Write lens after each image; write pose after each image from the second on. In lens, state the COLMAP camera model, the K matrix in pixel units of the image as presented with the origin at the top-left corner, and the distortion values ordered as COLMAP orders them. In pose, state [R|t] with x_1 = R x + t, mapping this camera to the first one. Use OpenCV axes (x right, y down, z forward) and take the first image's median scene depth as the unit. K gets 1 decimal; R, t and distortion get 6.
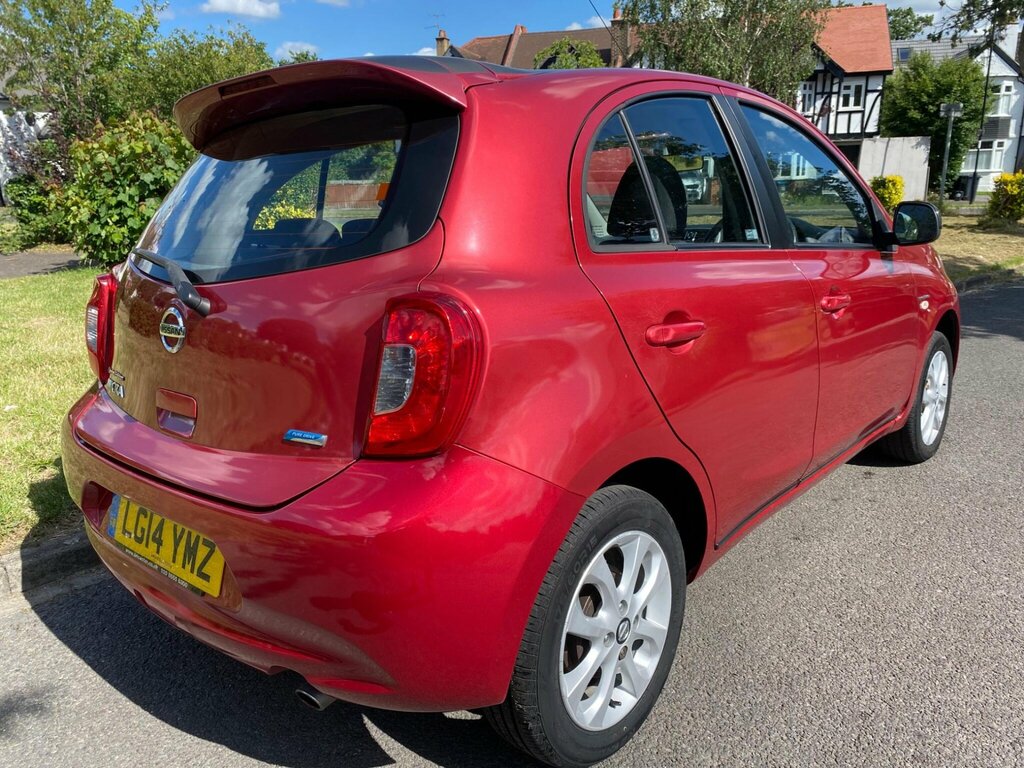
lens RADIAL K [[793.3, 0, 514.6], [0, 793.3, 386.4], [0, 0, 1]] dist [0.024664, -0.025839]
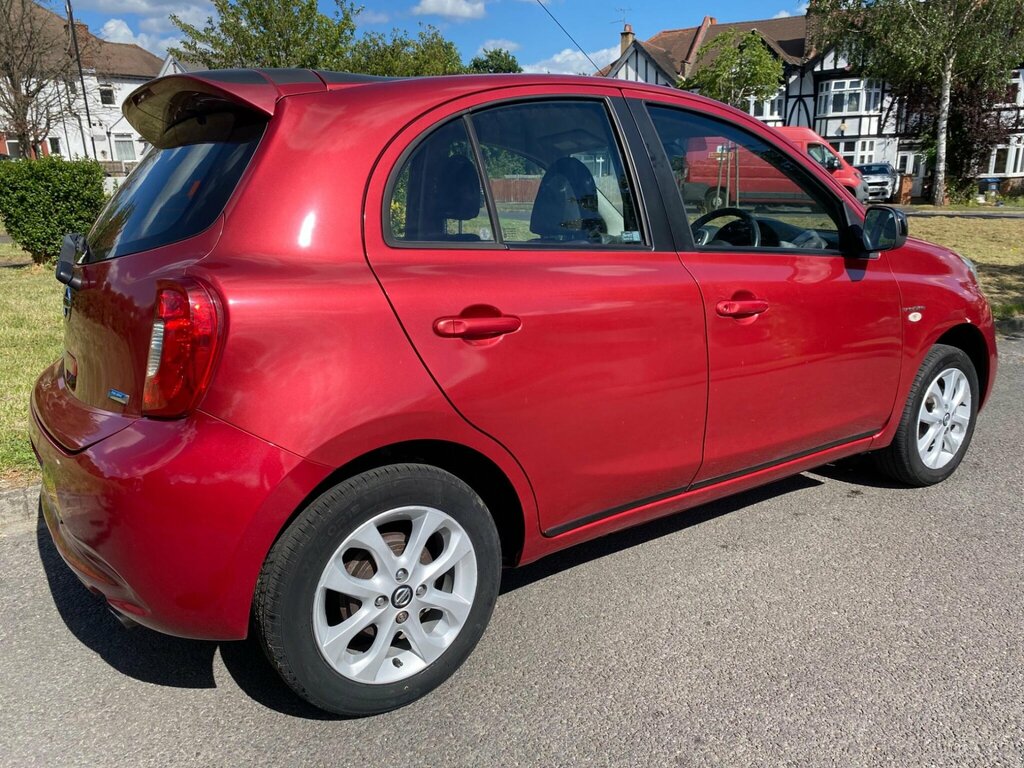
lens RADIAL K [[793.3, 0, 512.9], [0, 793.3, 384.4], [0, 0, 1]] dist [0.024664, -0.025839]
pose [[0.973595, 0.066353, -0.218427, 0.237137], [-0.065497, 0.997790, 0.011164, -0.002074], [0.218685, 0.003437, 0.975789, -0.012790]]
